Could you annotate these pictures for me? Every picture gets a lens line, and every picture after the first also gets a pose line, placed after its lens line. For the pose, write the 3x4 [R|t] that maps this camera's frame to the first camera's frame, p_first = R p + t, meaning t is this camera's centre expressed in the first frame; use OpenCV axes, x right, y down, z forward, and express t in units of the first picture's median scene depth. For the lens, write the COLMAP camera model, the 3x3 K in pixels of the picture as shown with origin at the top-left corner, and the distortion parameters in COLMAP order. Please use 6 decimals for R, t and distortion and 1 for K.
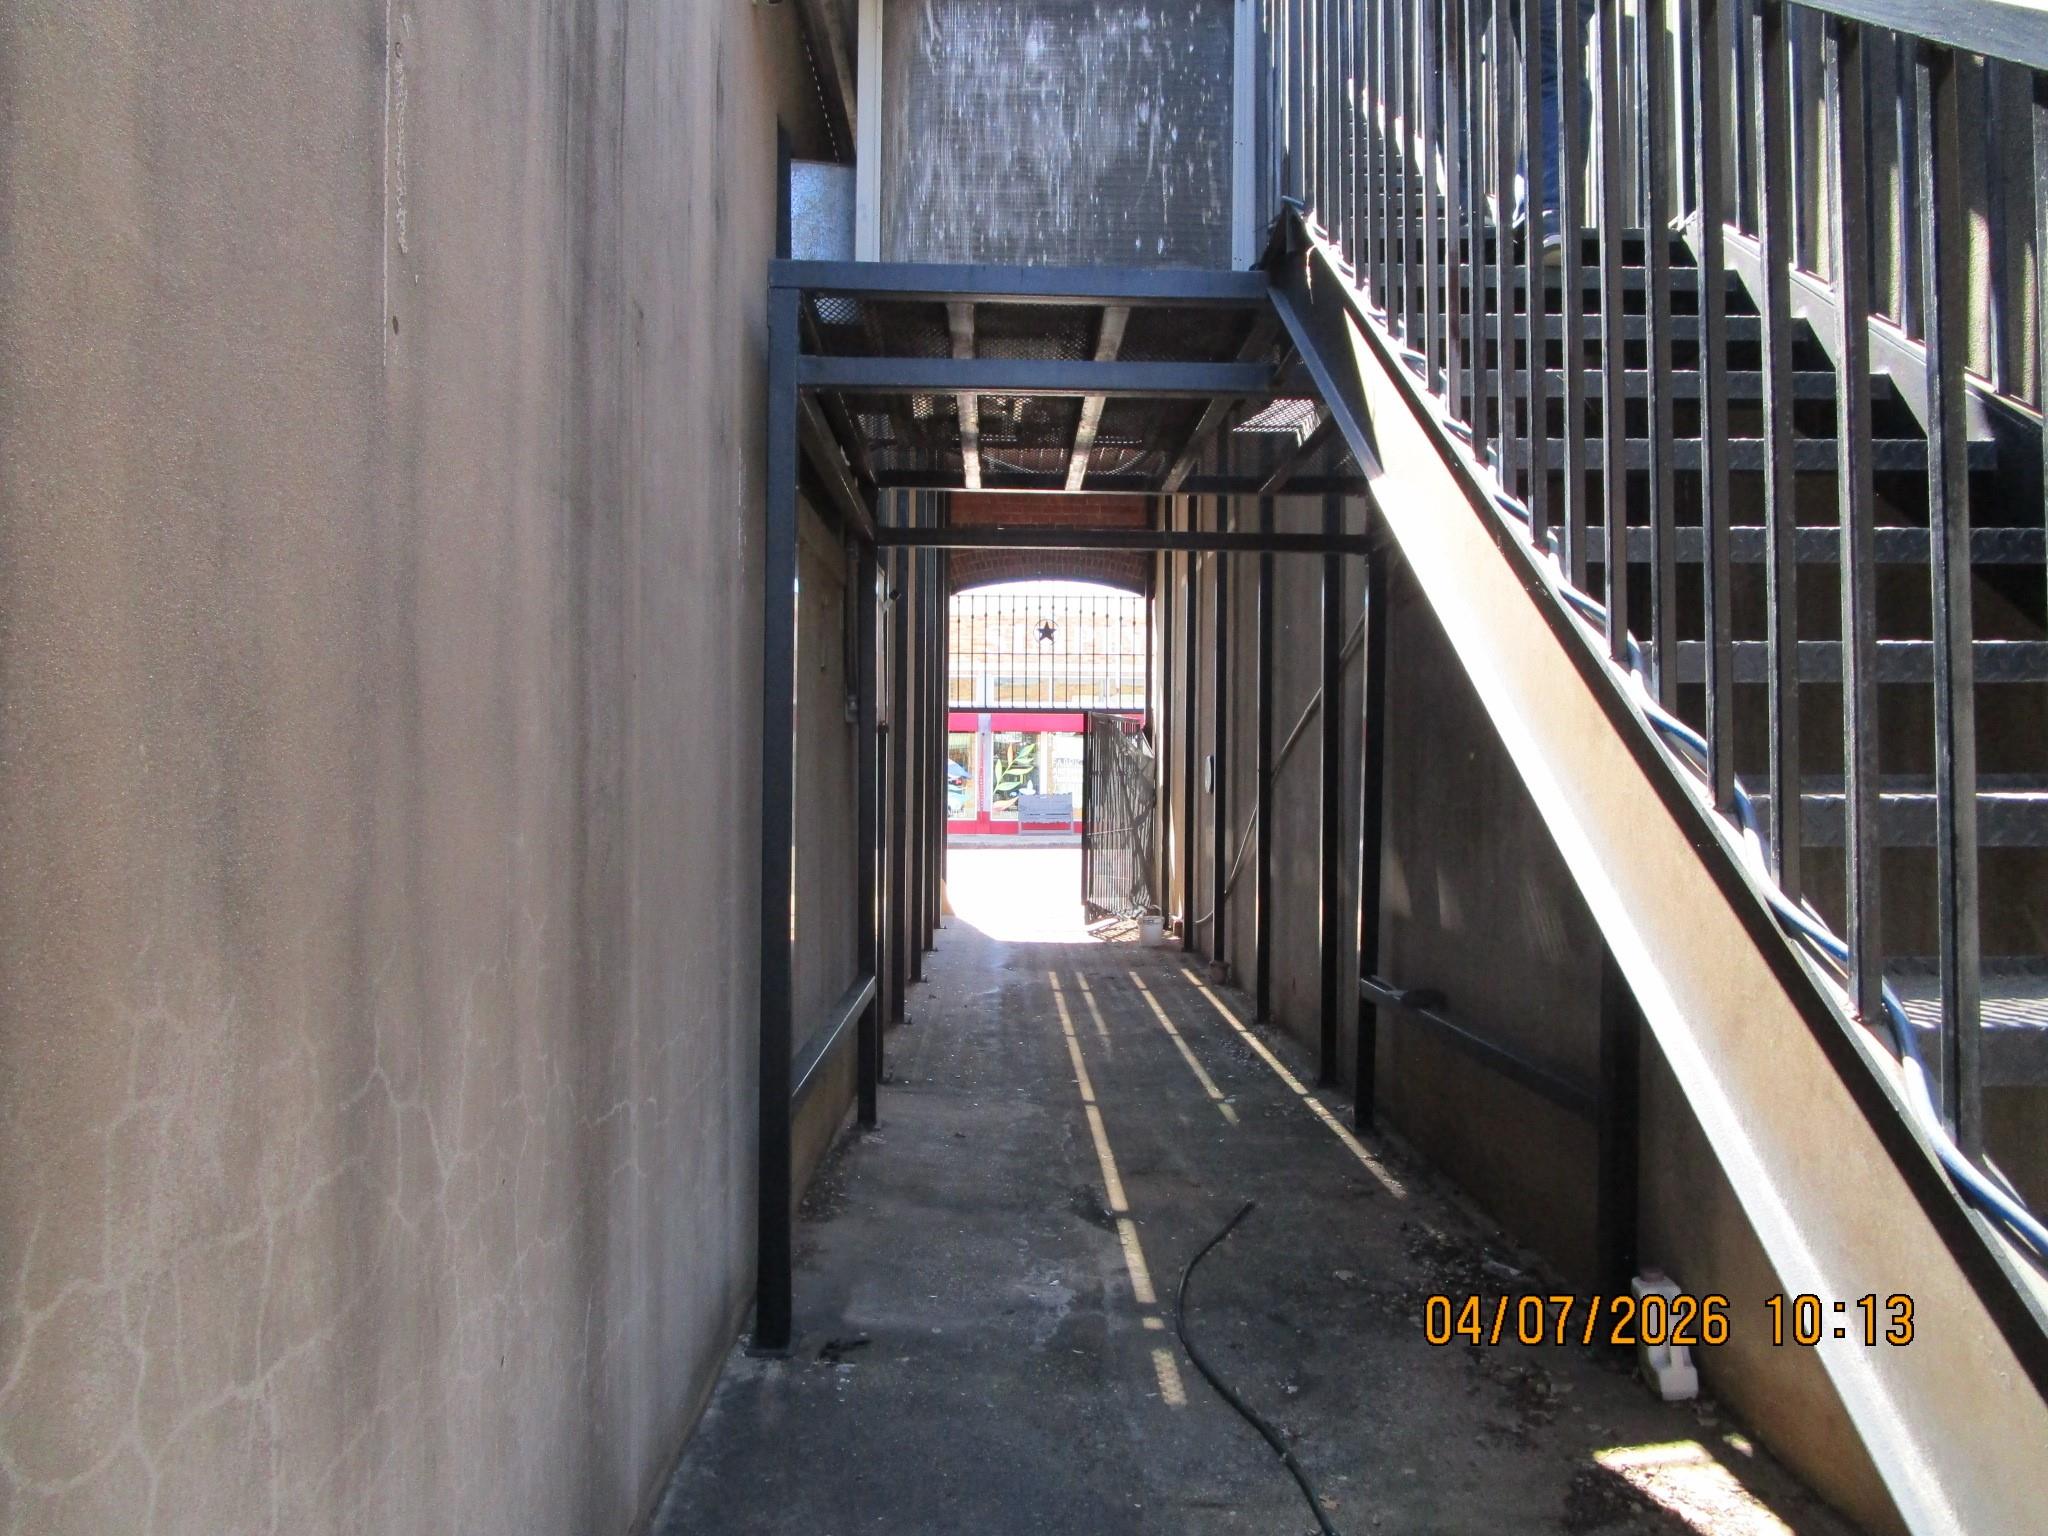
lens RADIAL K [[1500.1, 0, 1026.2], [0, 1500.1, 767.6], [0, 0, 1]] dist [-0.010993, -0.001216]
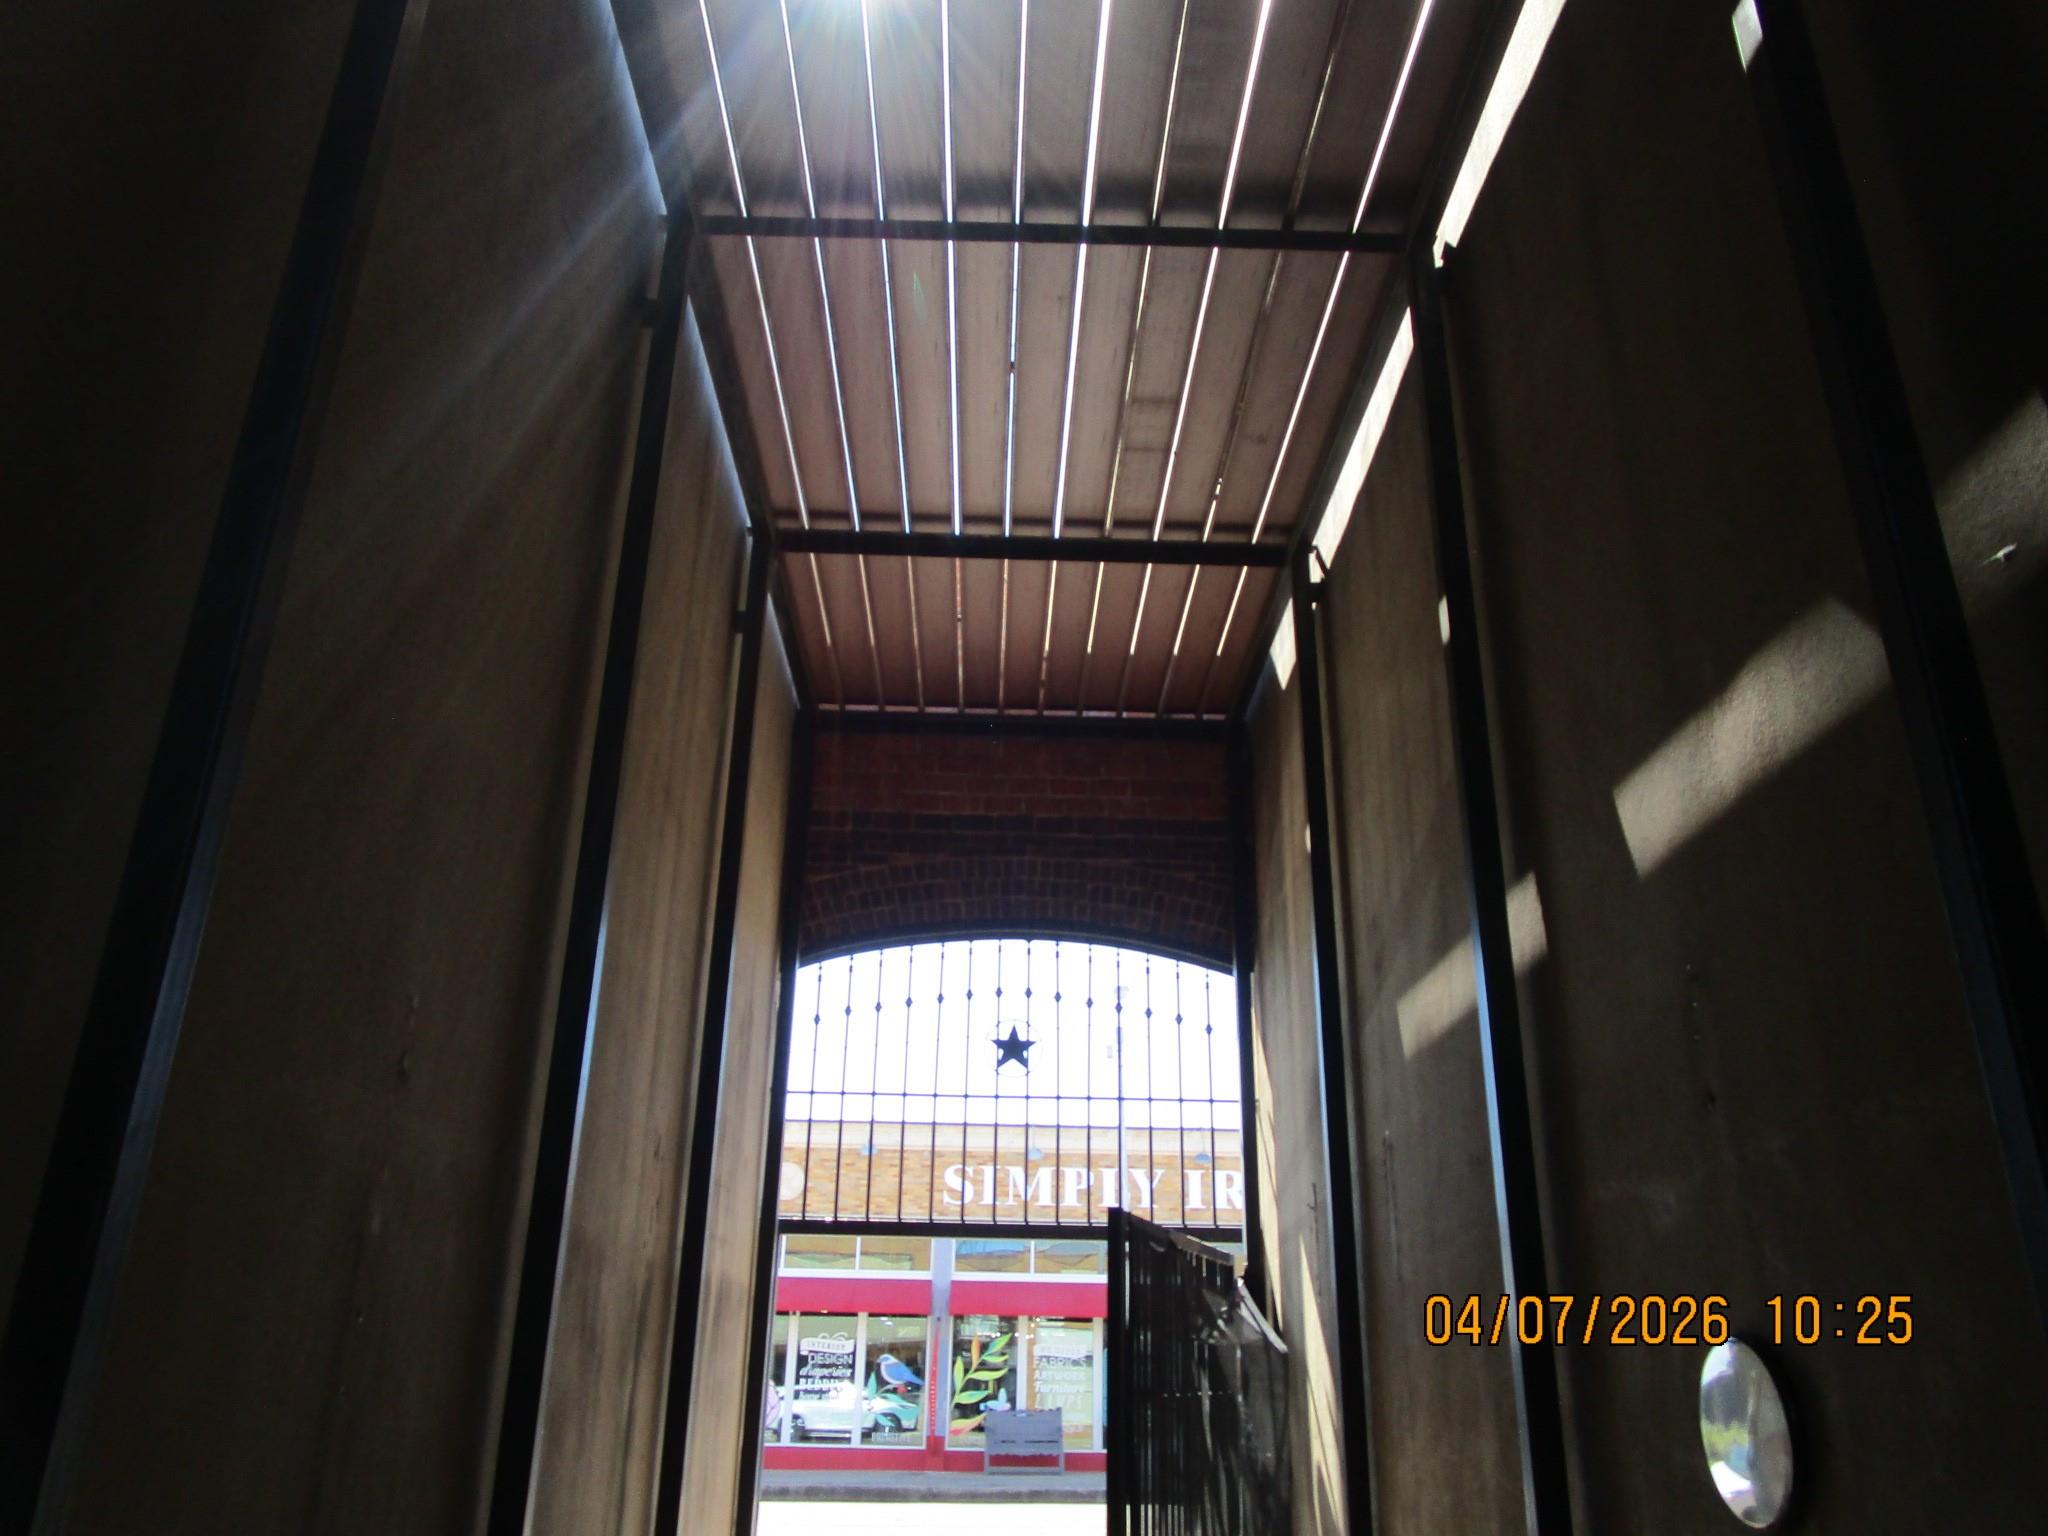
lens RADIAL K [[1500.1, 0, 1027.2], [0, 1500.1, 775.7], [0, 0, 1]] dist [-0.010993, -0.001216]
pose [[0.999913, 0.011108, 0.007076, 0.005924], [-0.007729, 0.929942, -0.367625, -0.000786], [-0.010664, 0.367539, 0.929947, 0.240433]]
